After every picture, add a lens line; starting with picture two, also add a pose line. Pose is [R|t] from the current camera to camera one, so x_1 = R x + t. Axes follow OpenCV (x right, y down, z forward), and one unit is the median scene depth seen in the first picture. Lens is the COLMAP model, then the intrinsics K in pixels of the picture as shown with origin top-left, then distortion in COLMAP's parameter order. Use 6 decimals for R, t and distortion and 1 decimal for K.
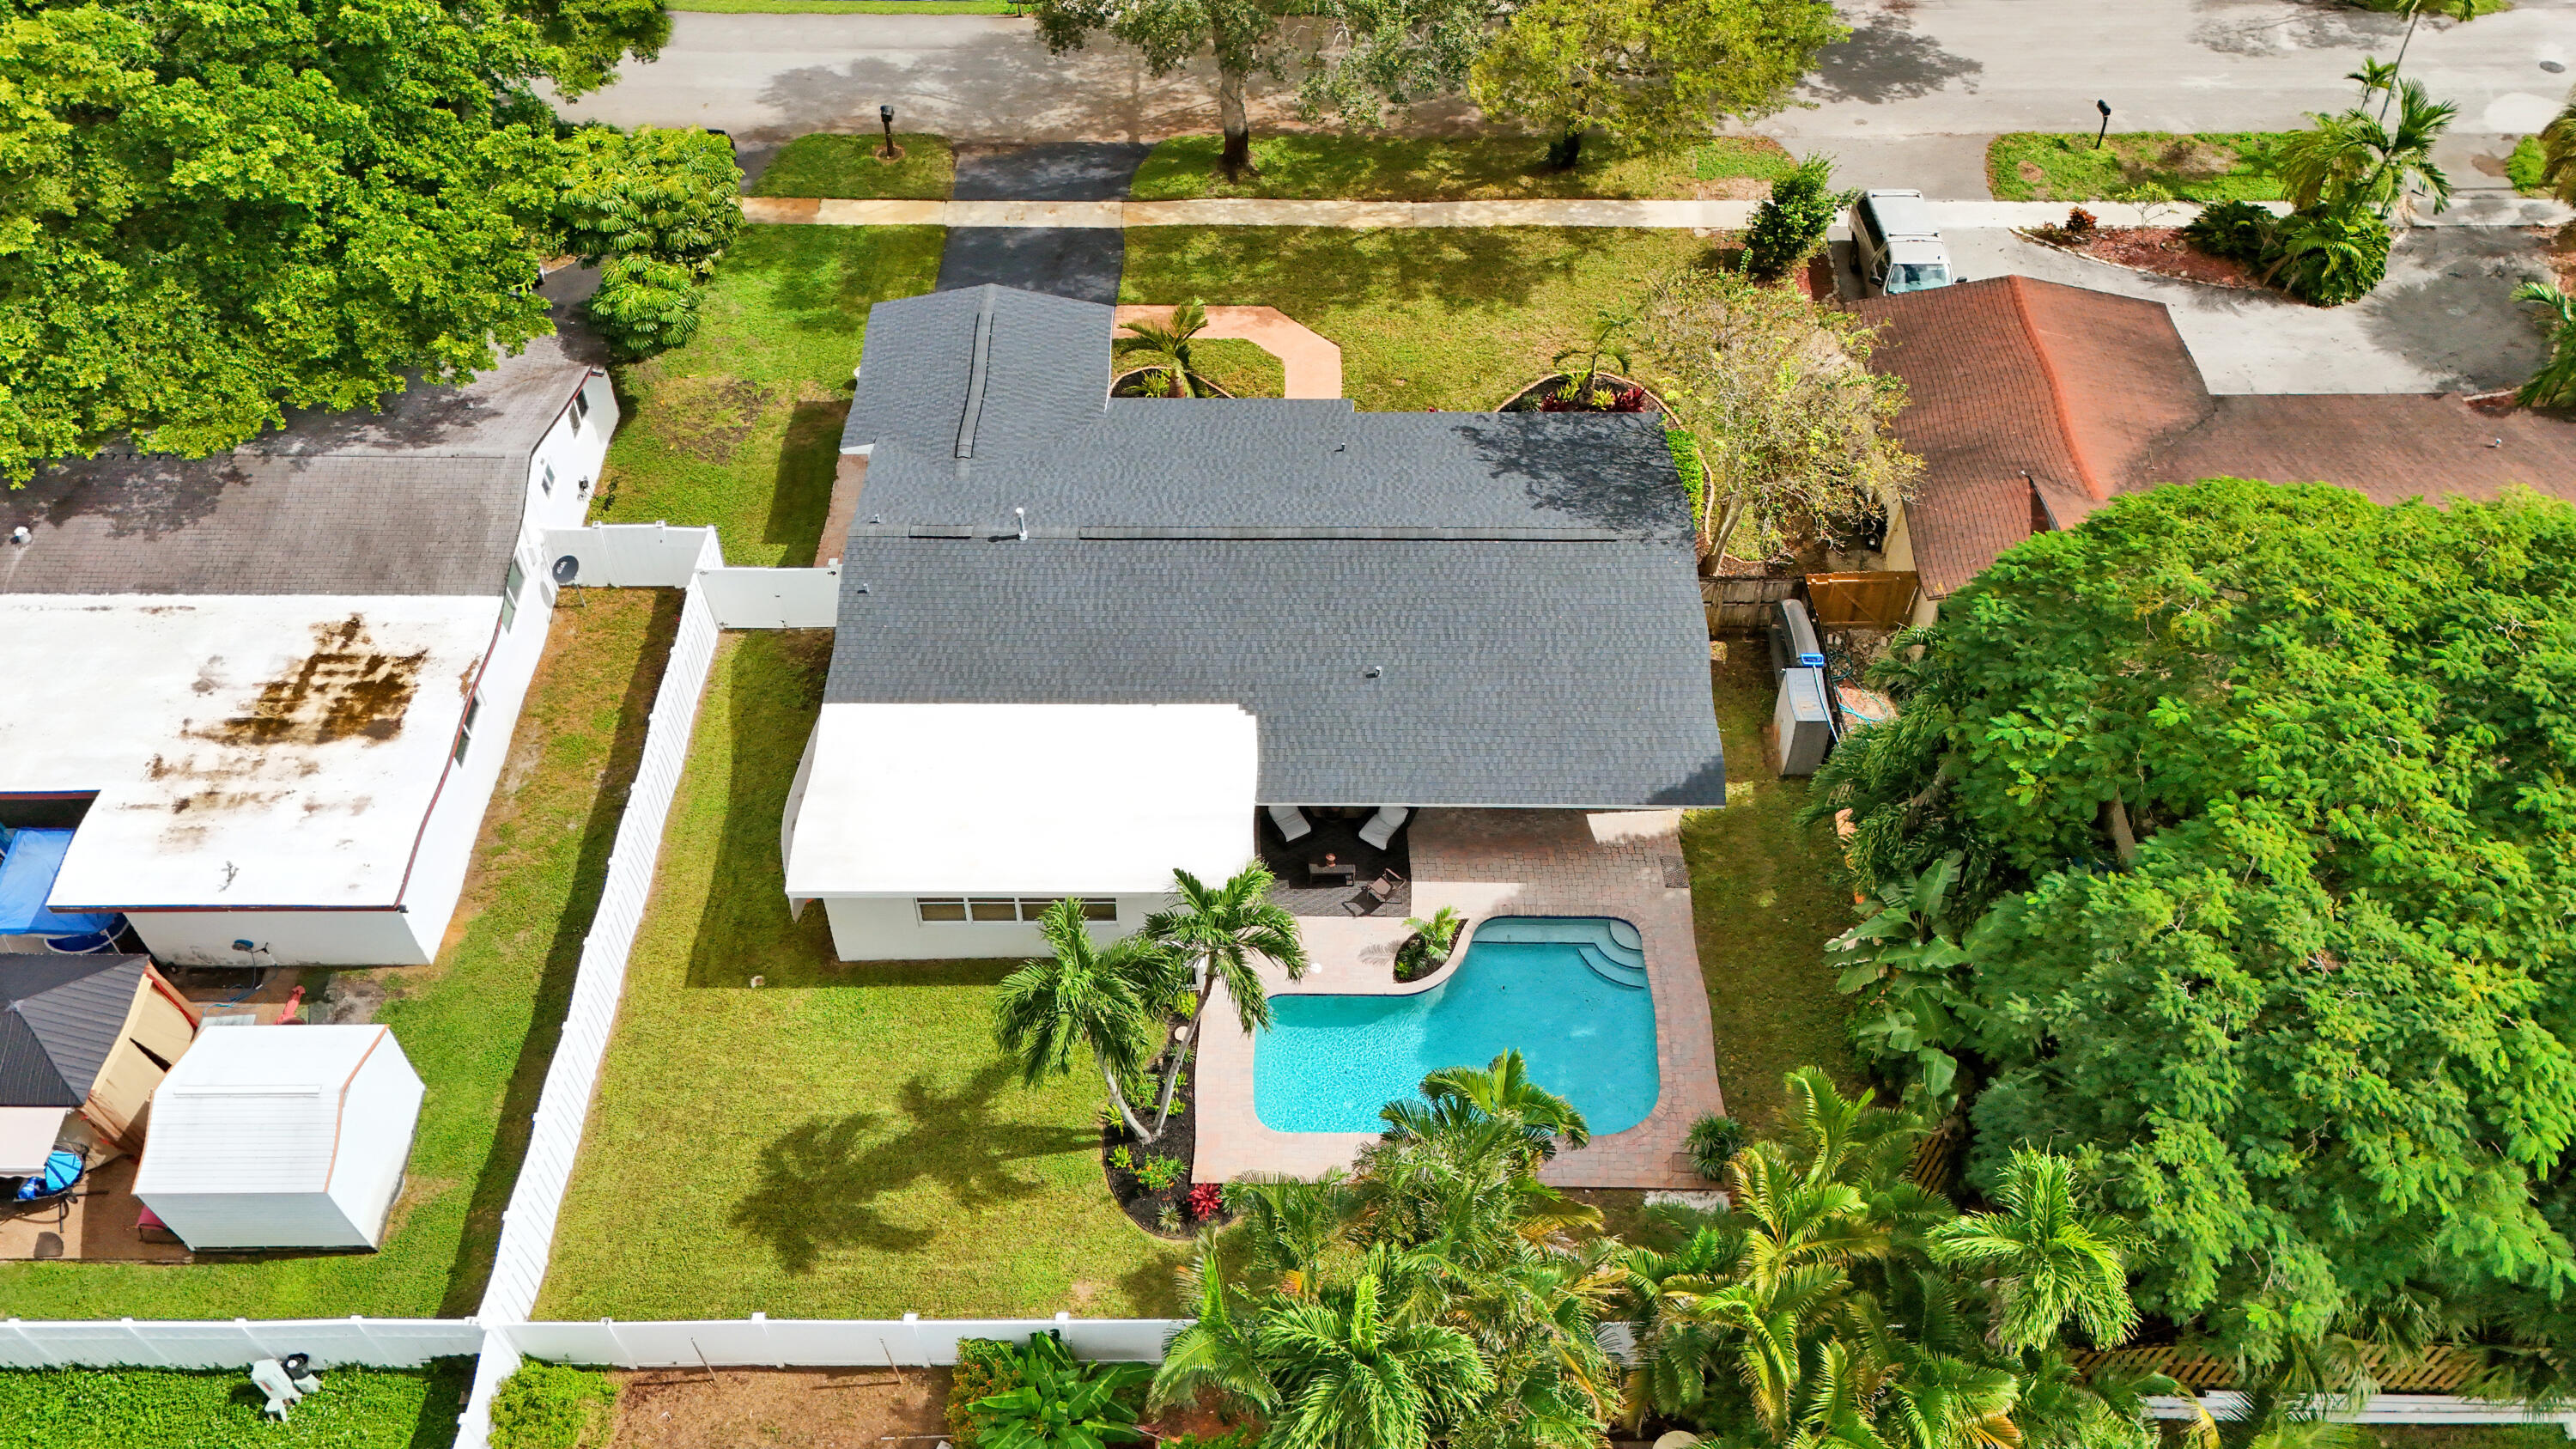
lens RADIAL K [[1946.9, 0, 1295.6], [0, 1946.9, 726.8], [0, 0, 1]] dist [0.065160, -0.080598]
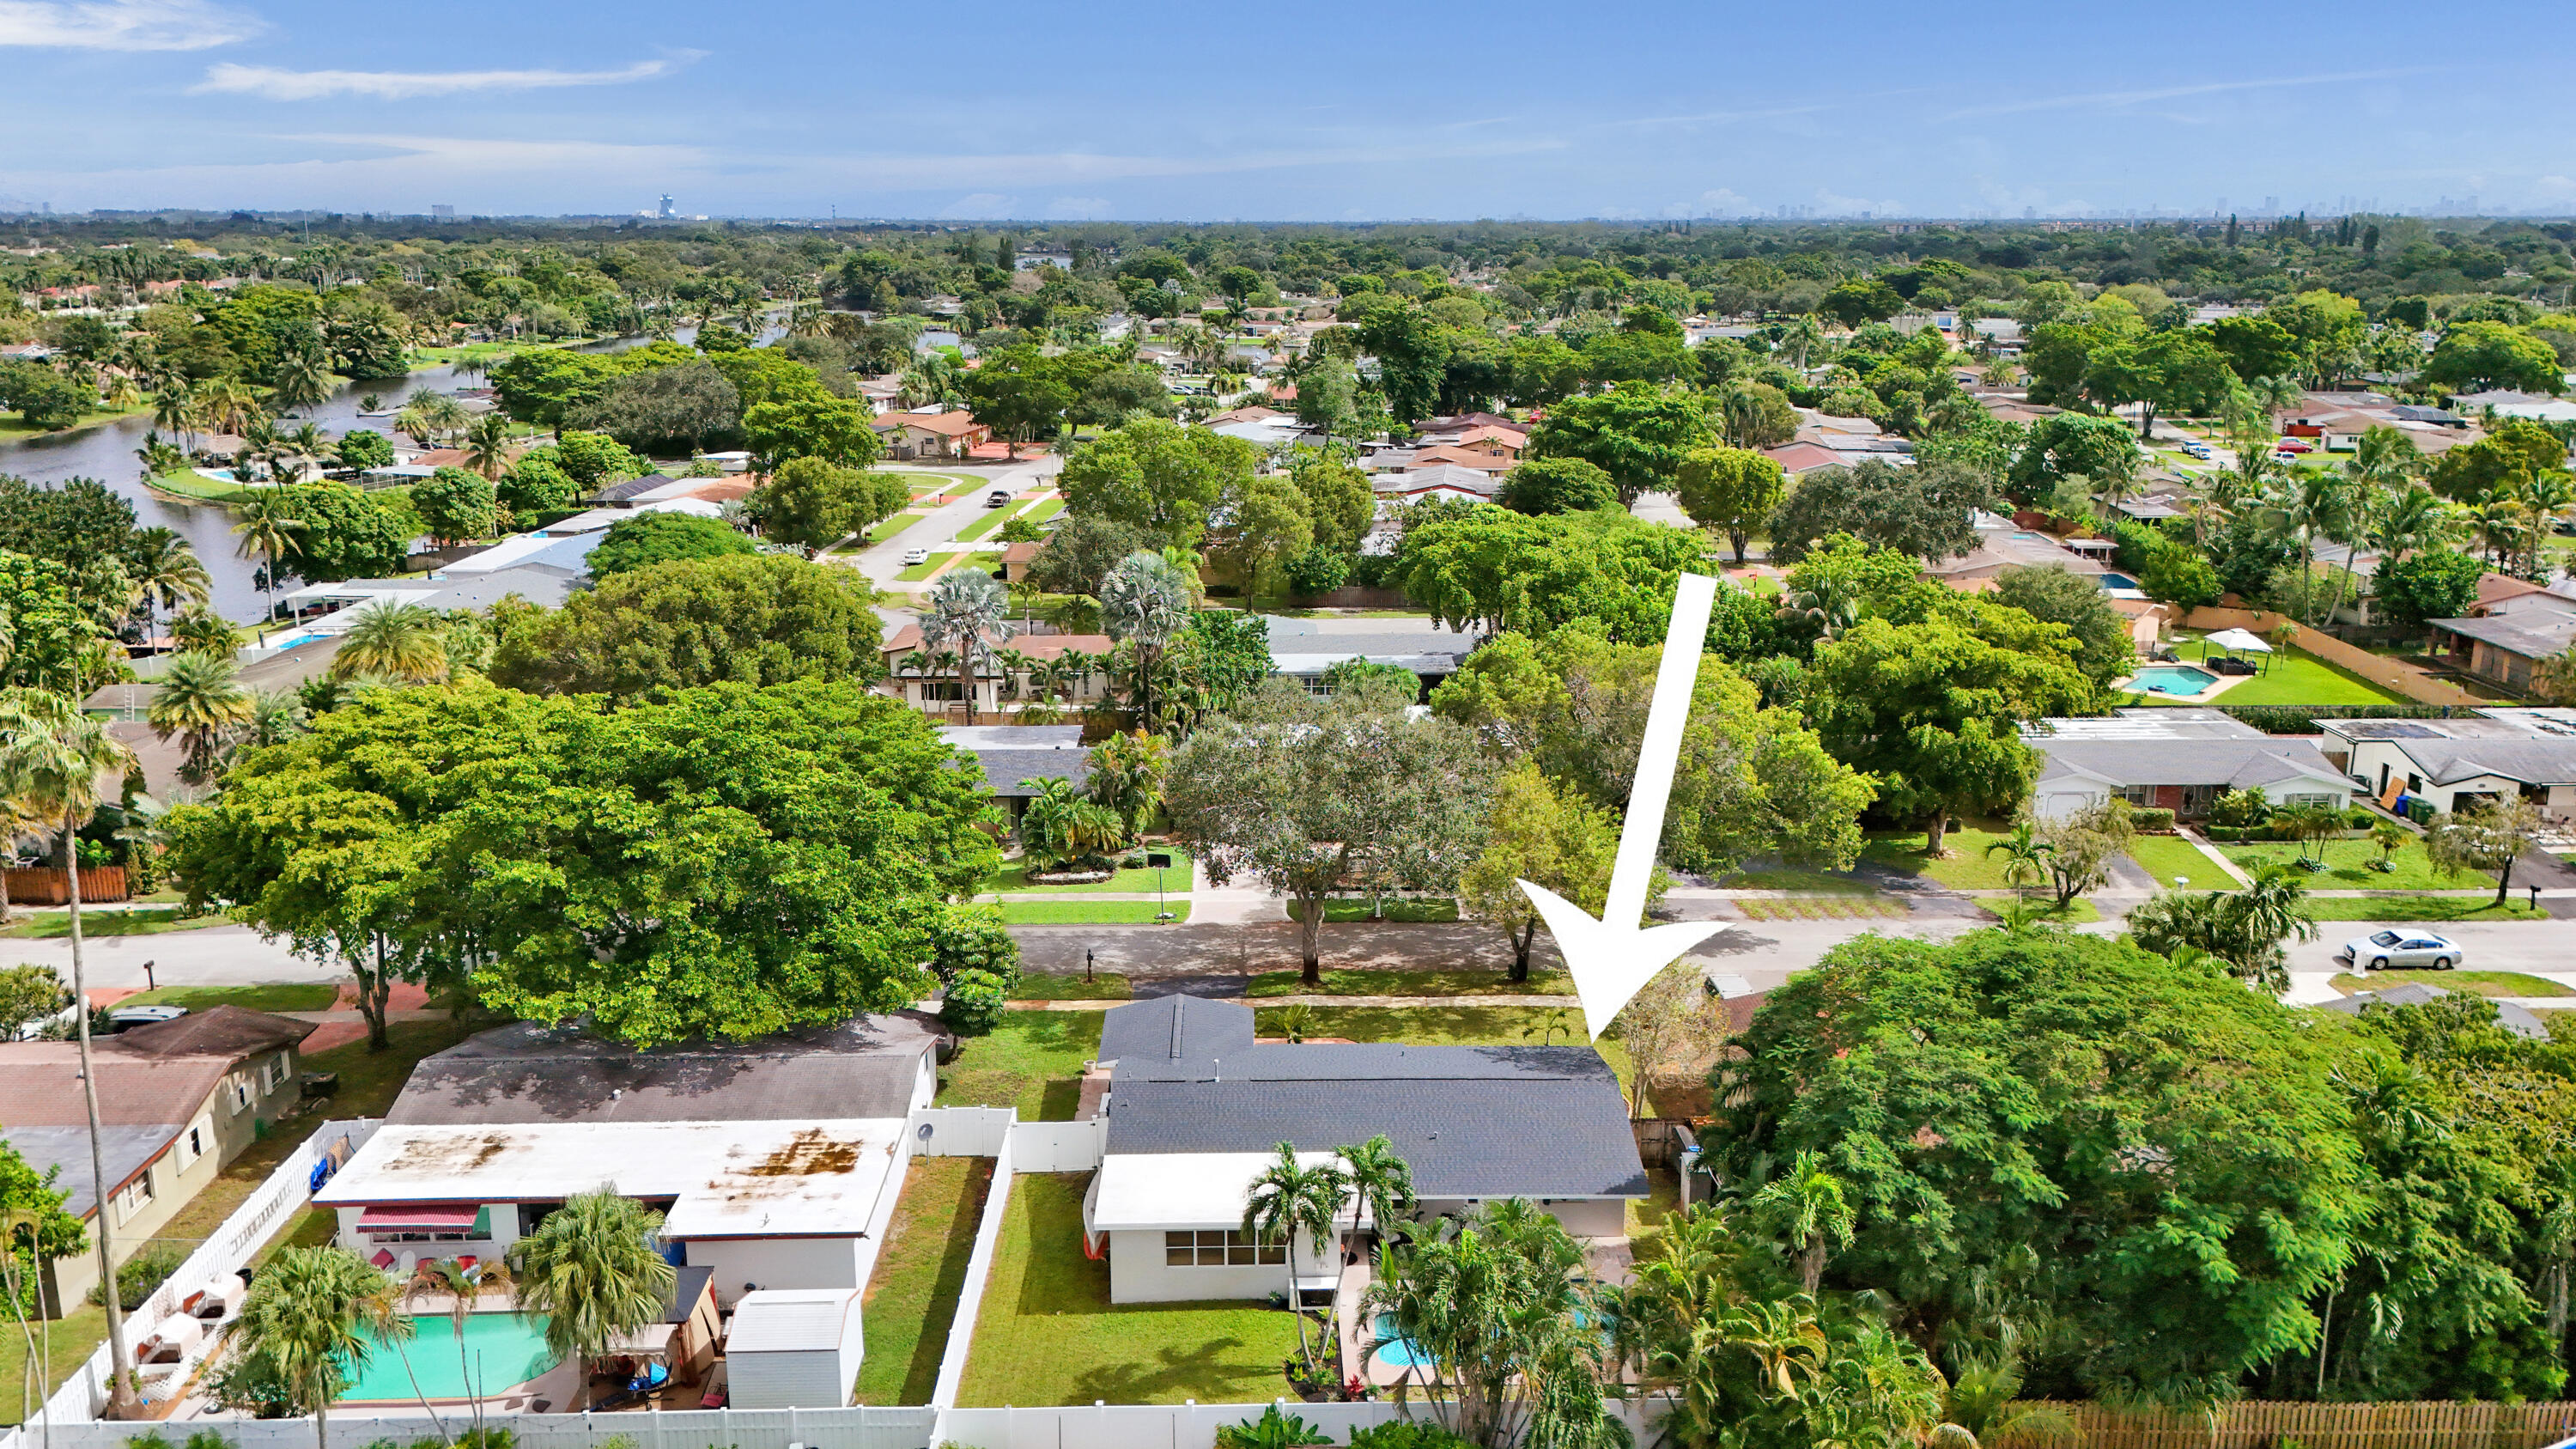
lens RADIAL K [[1964.0, 0, 1281.5], [0, 1964.0, 719.6], [0, 0, 1]] dist [0.031980, -0.001482]
pose [[0.999788, -0.007537, 0.019168, -0.114280], [0.017312, 0.811673, -0.583856, 0.637074], [-0.011158, 0.584064, 0.811631, -0.553191]]
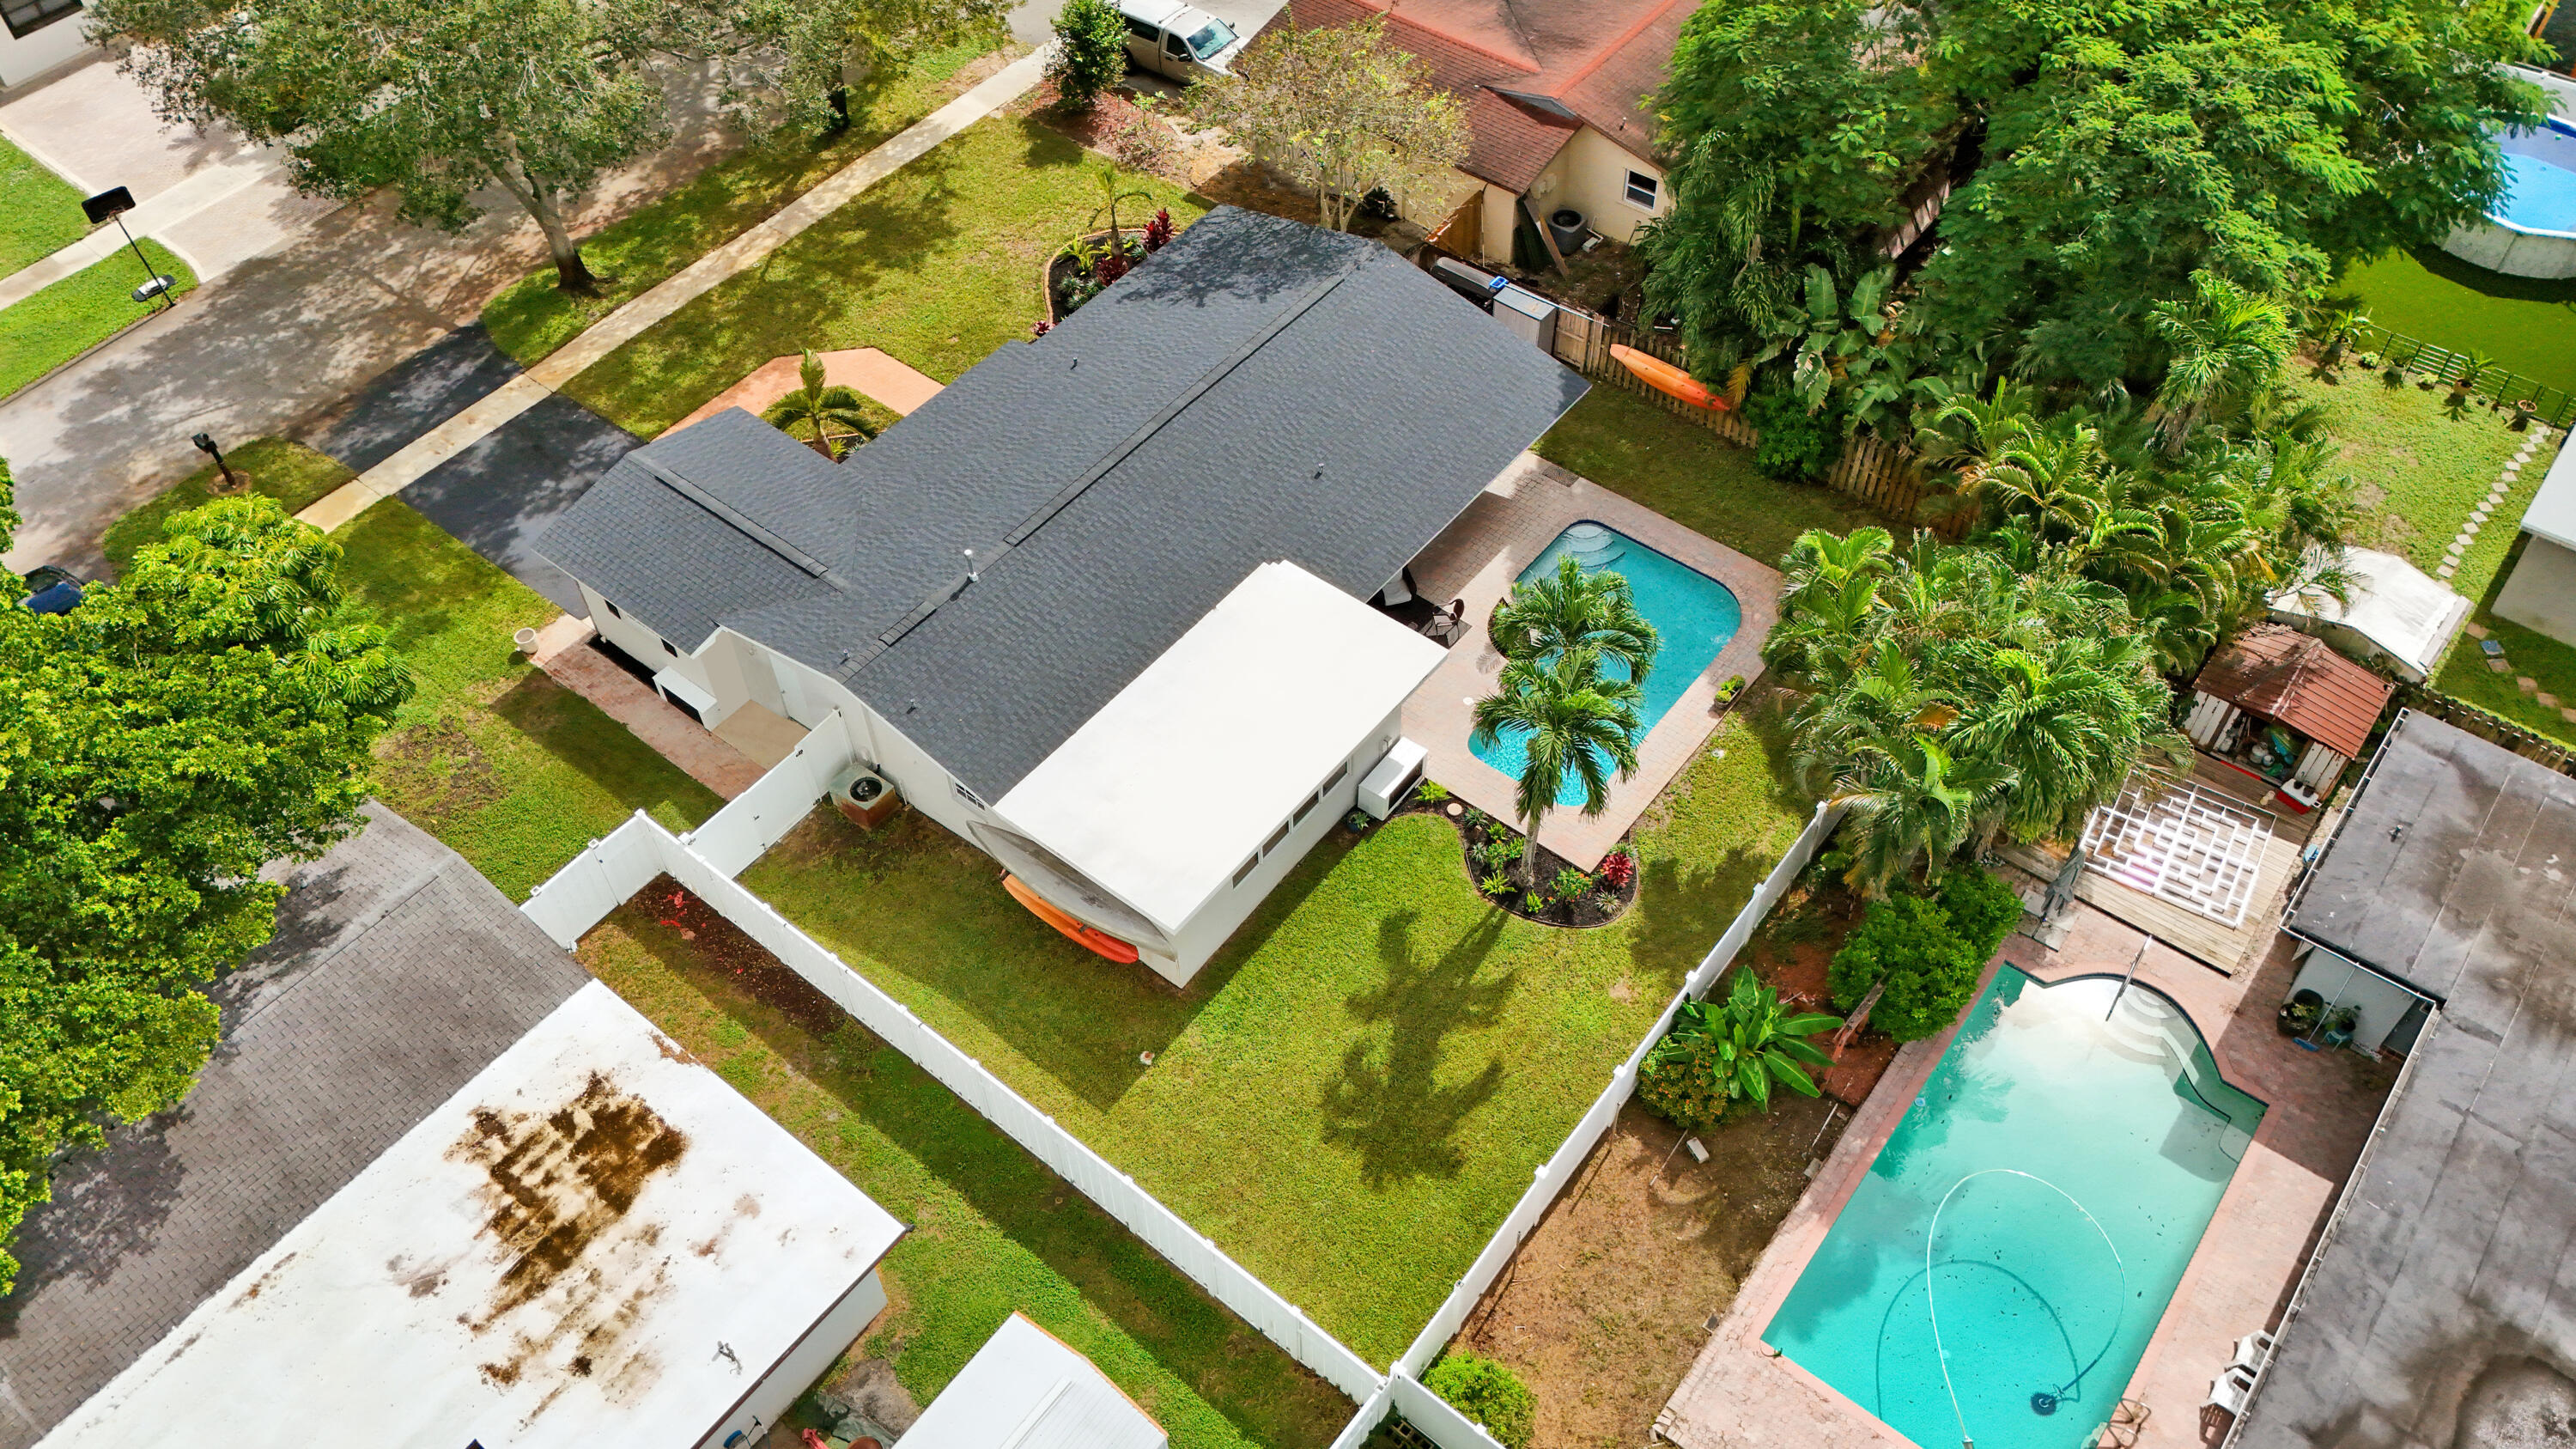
lens RADIAL K [[1946.9, 0, 1295.6], [0, 1946.9, 726.8], [0, 0, 1]] dist [0.065160, -0.080598]
pose [[0.617855, -0.607582, 0.499098, -0.573002], [0.611927, 0.770153, 0.180024, -0.117313], [-0.493762, 0.194183, 0.847639, 0.107155]]
